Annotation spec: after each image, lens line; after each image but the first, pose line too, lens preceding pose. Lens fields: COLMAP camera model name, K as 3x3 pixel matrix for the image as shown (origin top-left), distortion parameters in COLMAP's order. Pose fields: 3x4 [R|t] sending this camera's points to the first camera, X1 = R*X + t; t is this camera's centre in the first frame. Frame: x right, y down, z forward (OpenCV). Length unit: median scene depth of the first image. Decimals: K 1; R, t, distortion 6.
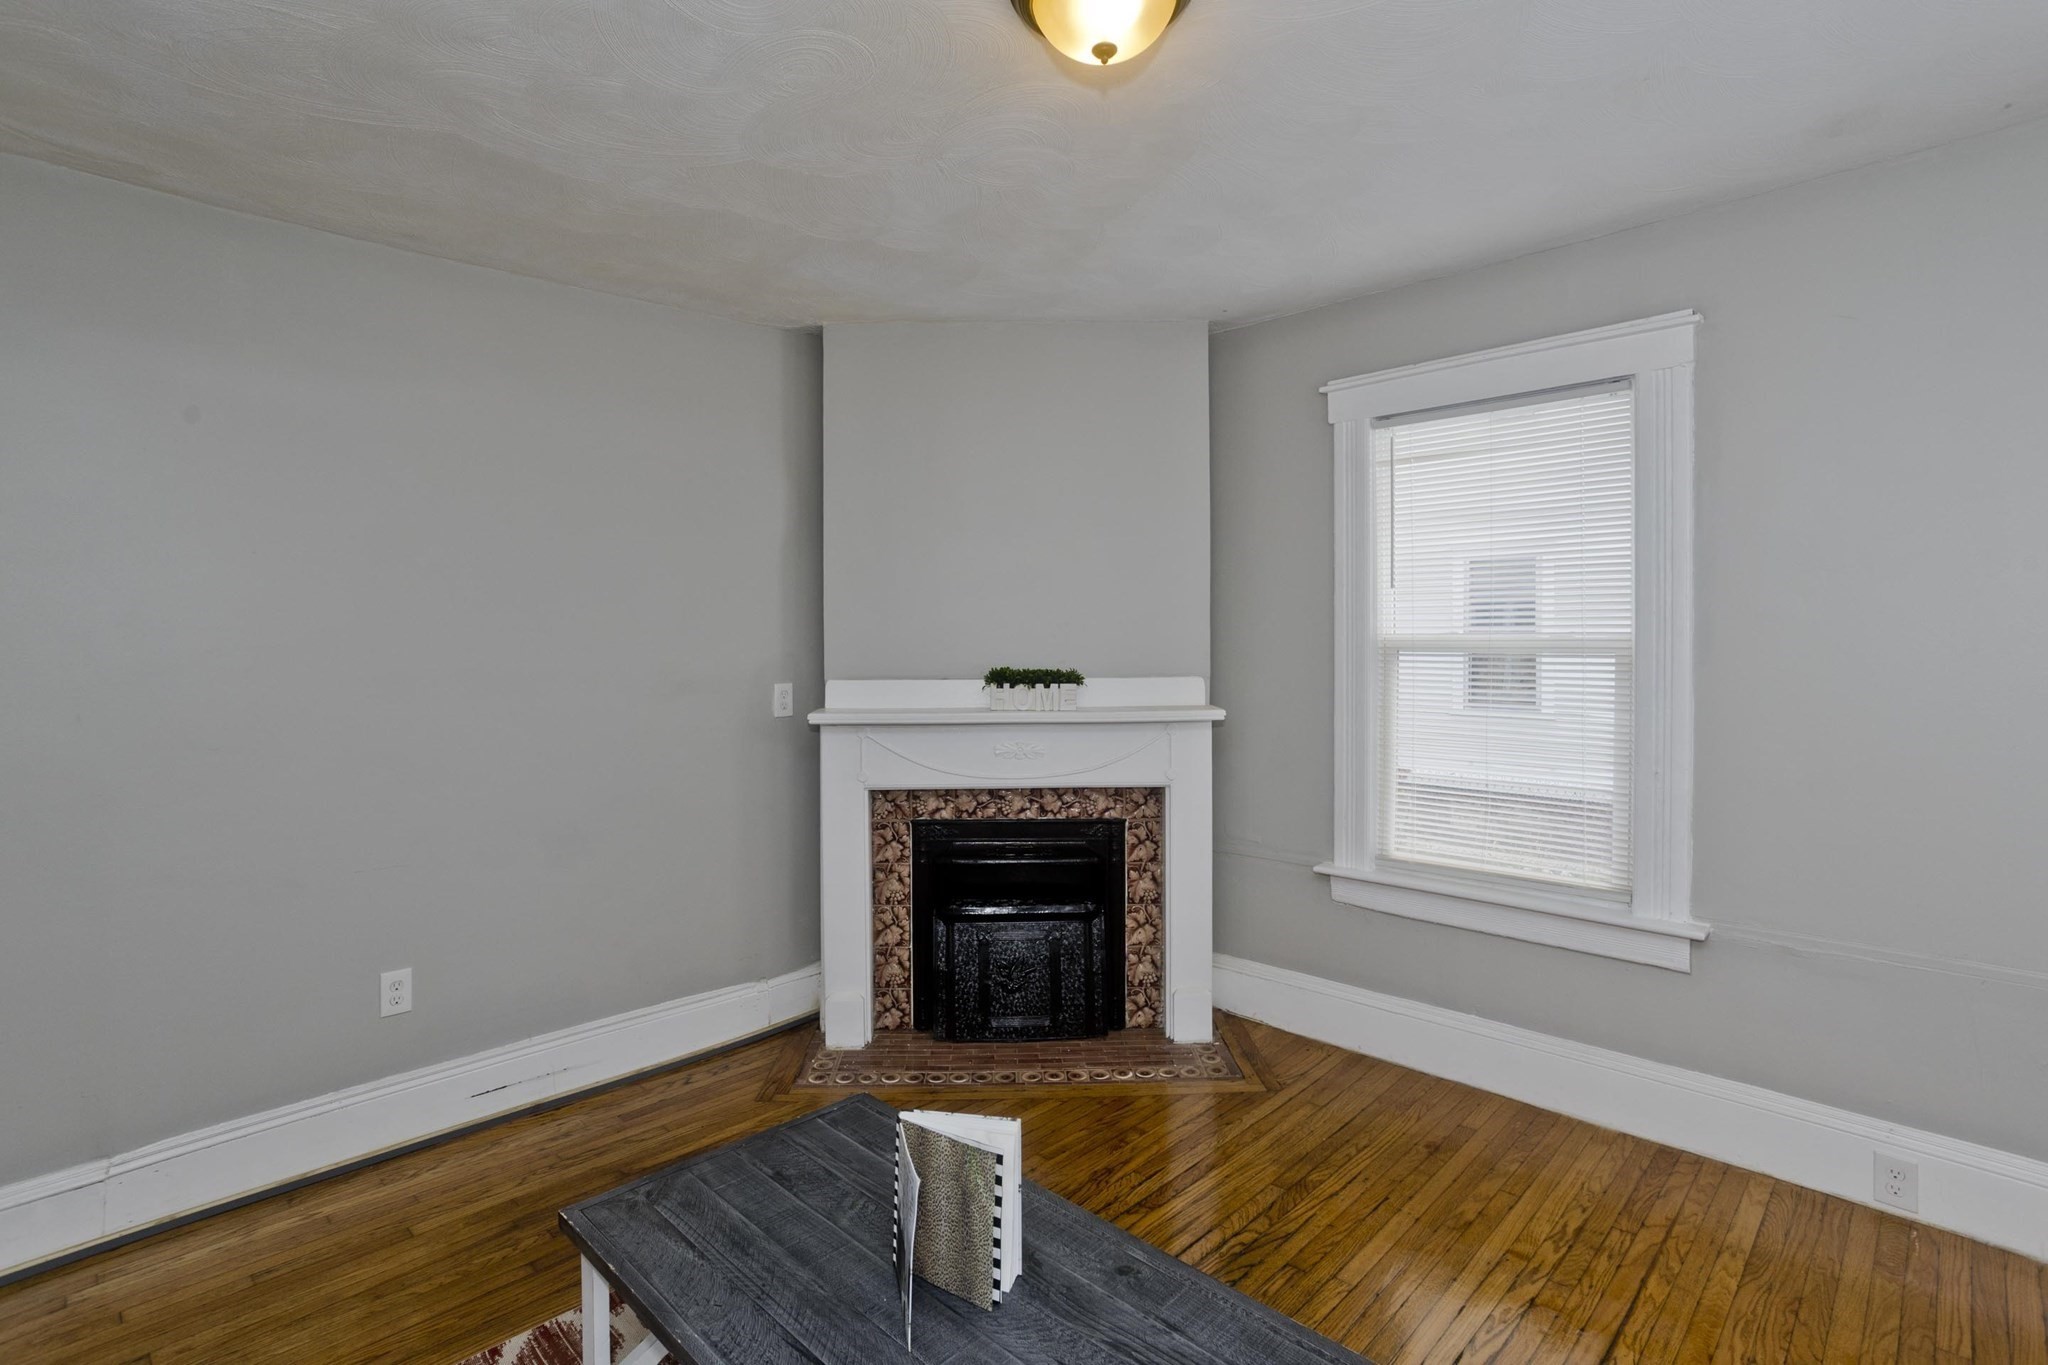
lens RADIAL K [[973.2, 0, 1028.5], [0, 973.2, 643.8], [0, 0, 1]] dist [-0.053264, 0.028644]
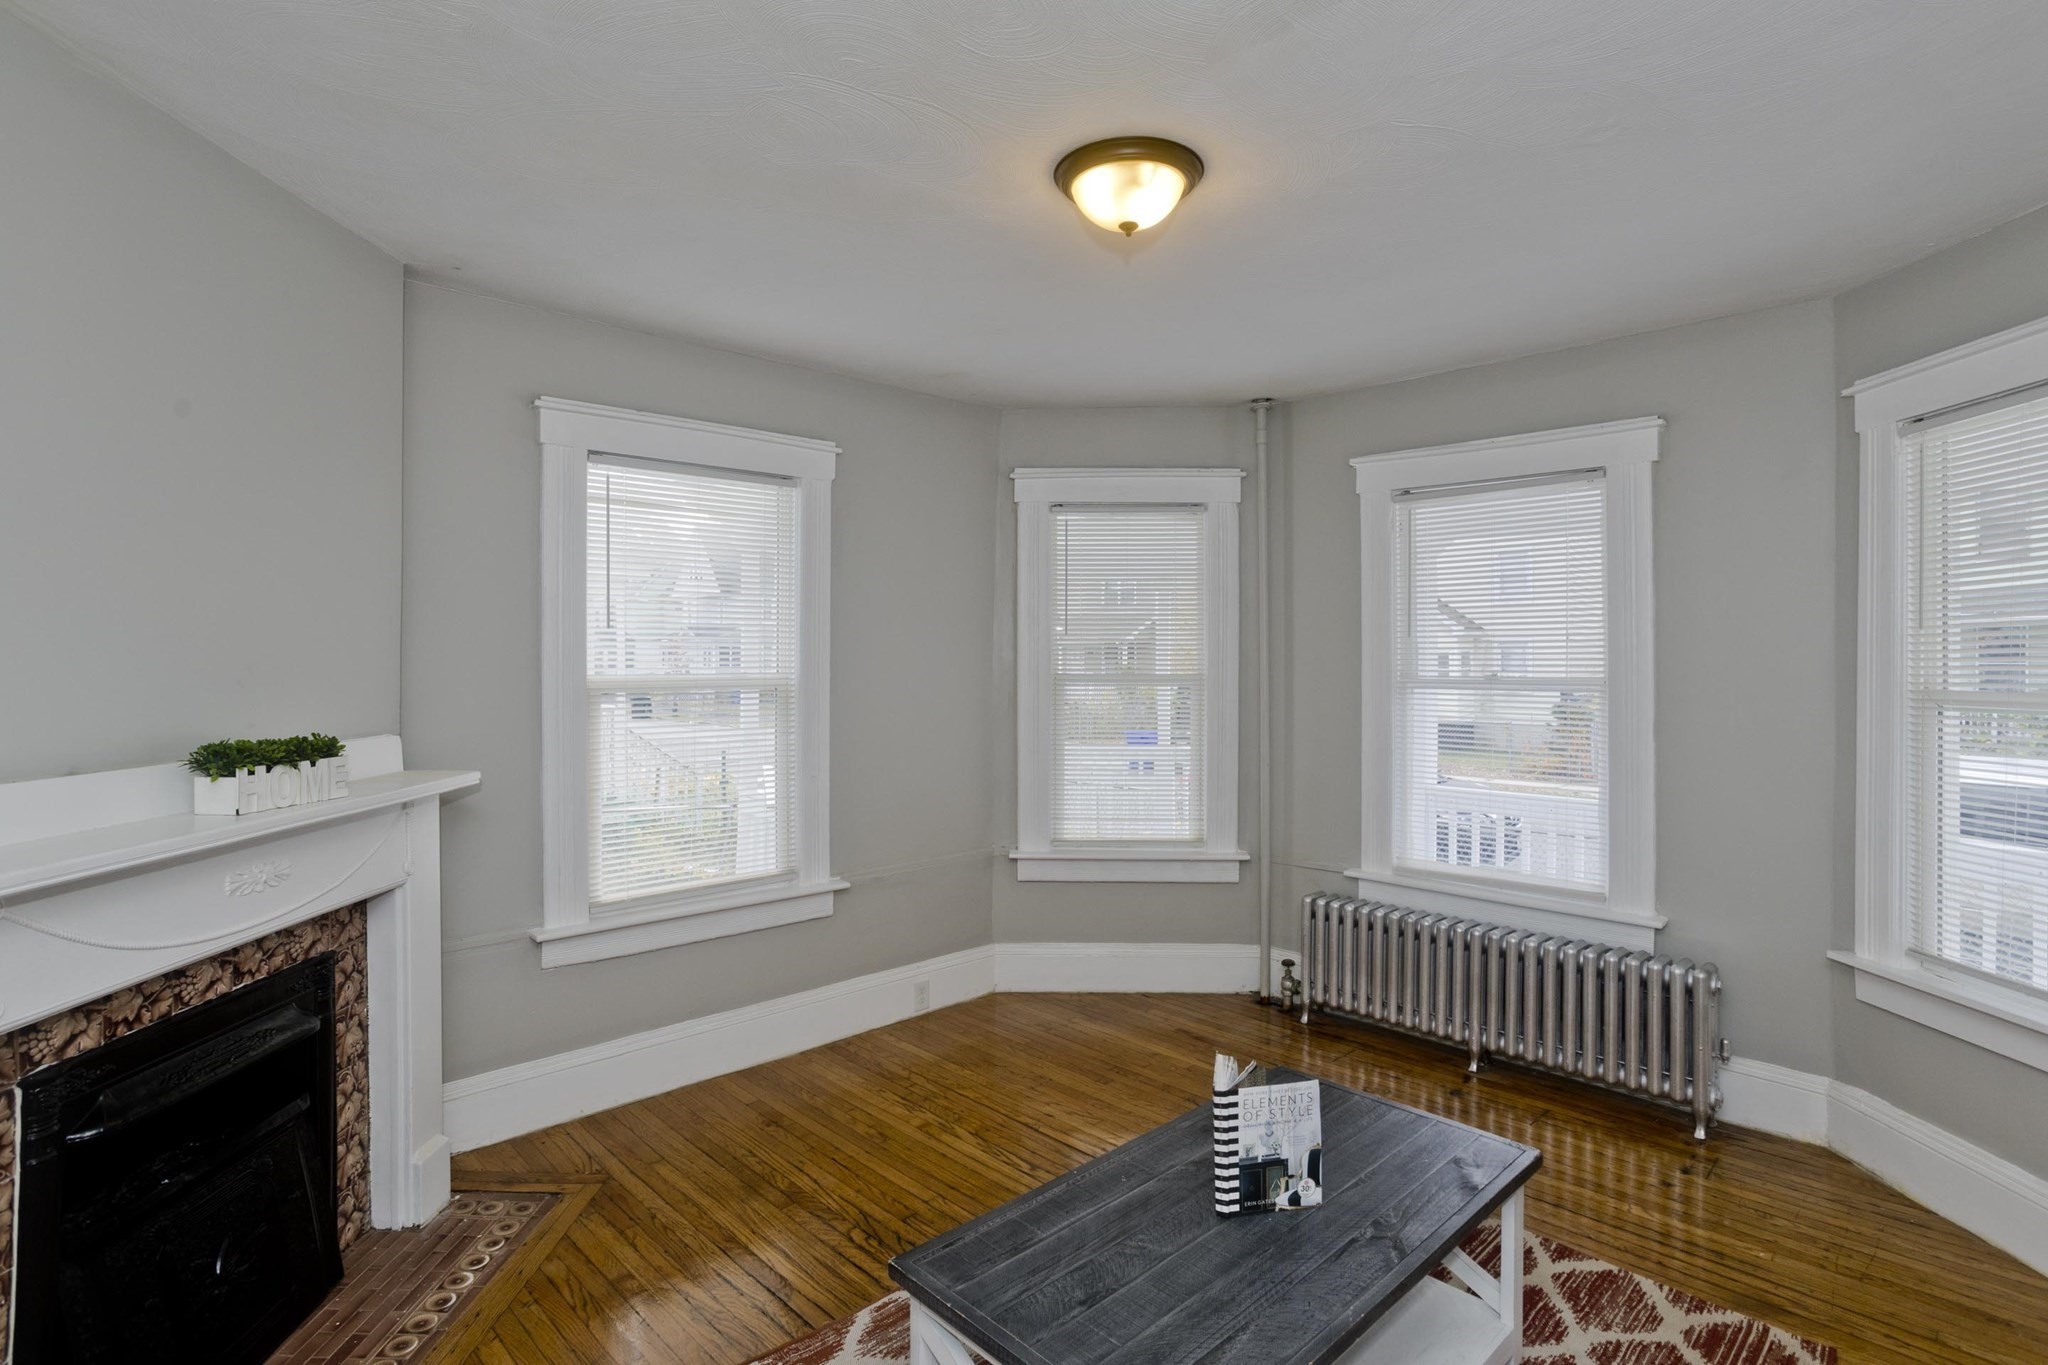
lens RADIAL K [[993.4, 0, 1014.5], [0, 993.4, 672.3], [0, 0, 1]] dist [-0.051150, 0.031243]
pose [[0.058745, -0.008676, 0.998235, -0.577085], [0.010585, 0.999911, 0.008068, -0.015693], [-0.998217, 0.010092, 0.058832, 0.502288]]
